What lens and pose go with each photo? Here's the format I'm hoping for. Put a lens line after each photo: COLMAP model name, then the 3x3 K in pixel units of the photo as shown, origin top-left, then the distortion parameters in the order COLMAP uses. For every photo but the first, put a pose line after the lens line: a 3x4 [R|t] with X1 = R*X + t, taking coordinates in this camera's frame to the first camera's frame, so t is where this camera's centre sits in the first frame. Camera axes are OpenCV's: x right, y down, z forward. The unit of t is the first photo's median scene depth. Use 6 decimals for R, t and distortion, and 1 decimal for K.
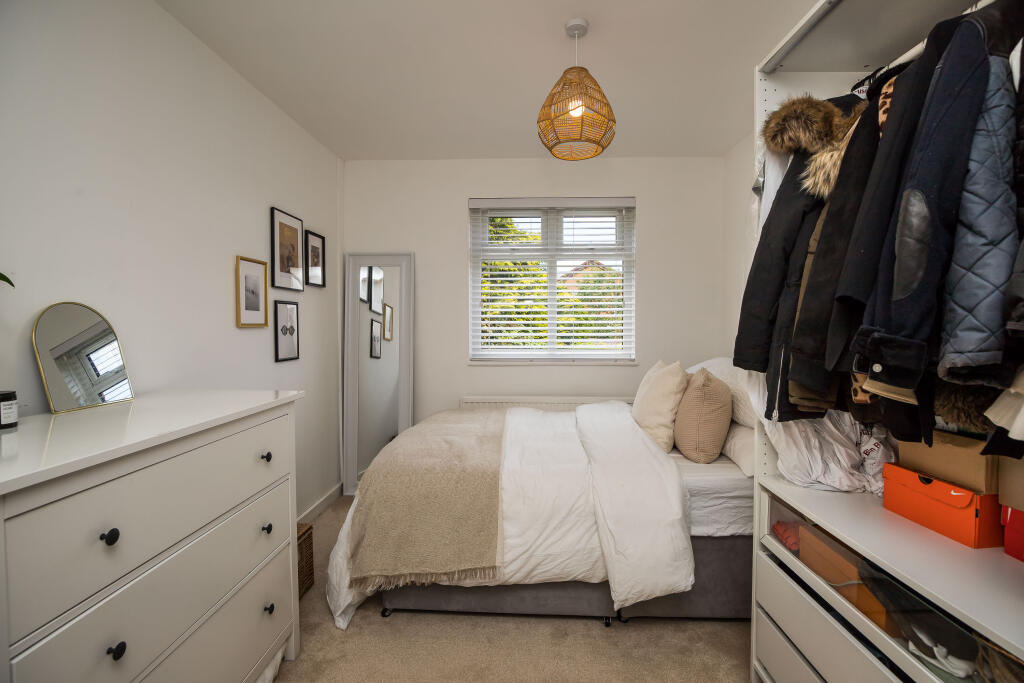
lens RADIAL K [[475.4, 0, 510.5], [0, 475.4, 344.7], [0, 0, 1]] dist [-0.021379, 0.001406]
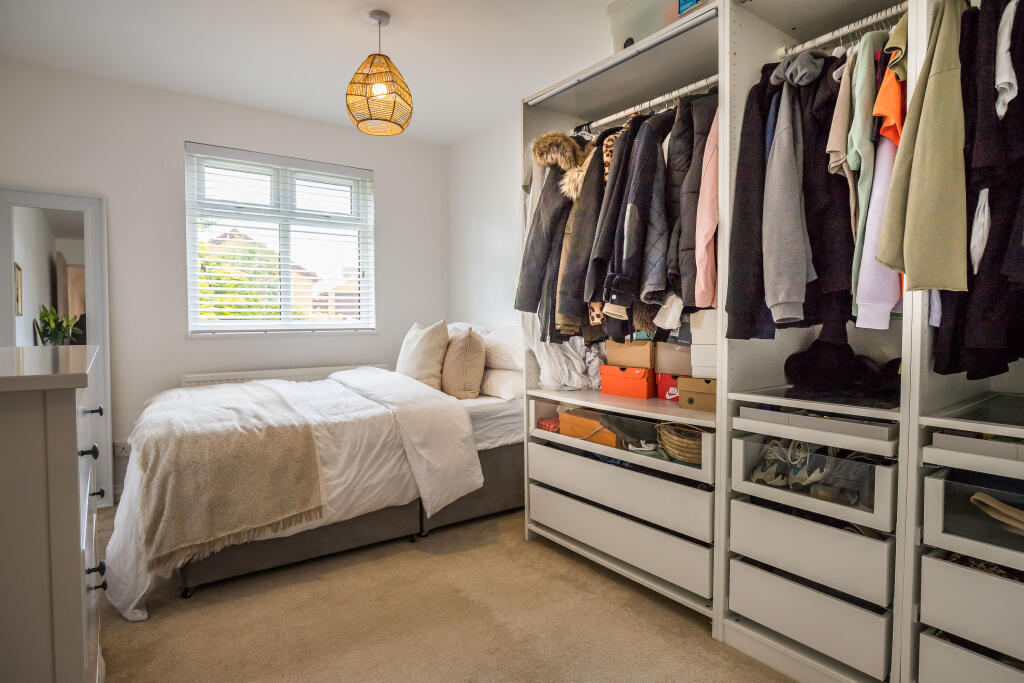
lens RADIAL K [[555.8, 0, 513.3], [0, 555.8, 338.7], [0, 0, 1]] dist [-0.001122, 0.000379]
pose [[0.789423, -0.023633, 0.613395, -0.591064], [0.024797, 0.999671, 0.006603, 0.127555], [-0.613349, 0.009997, 0.789749, -0.326795]]
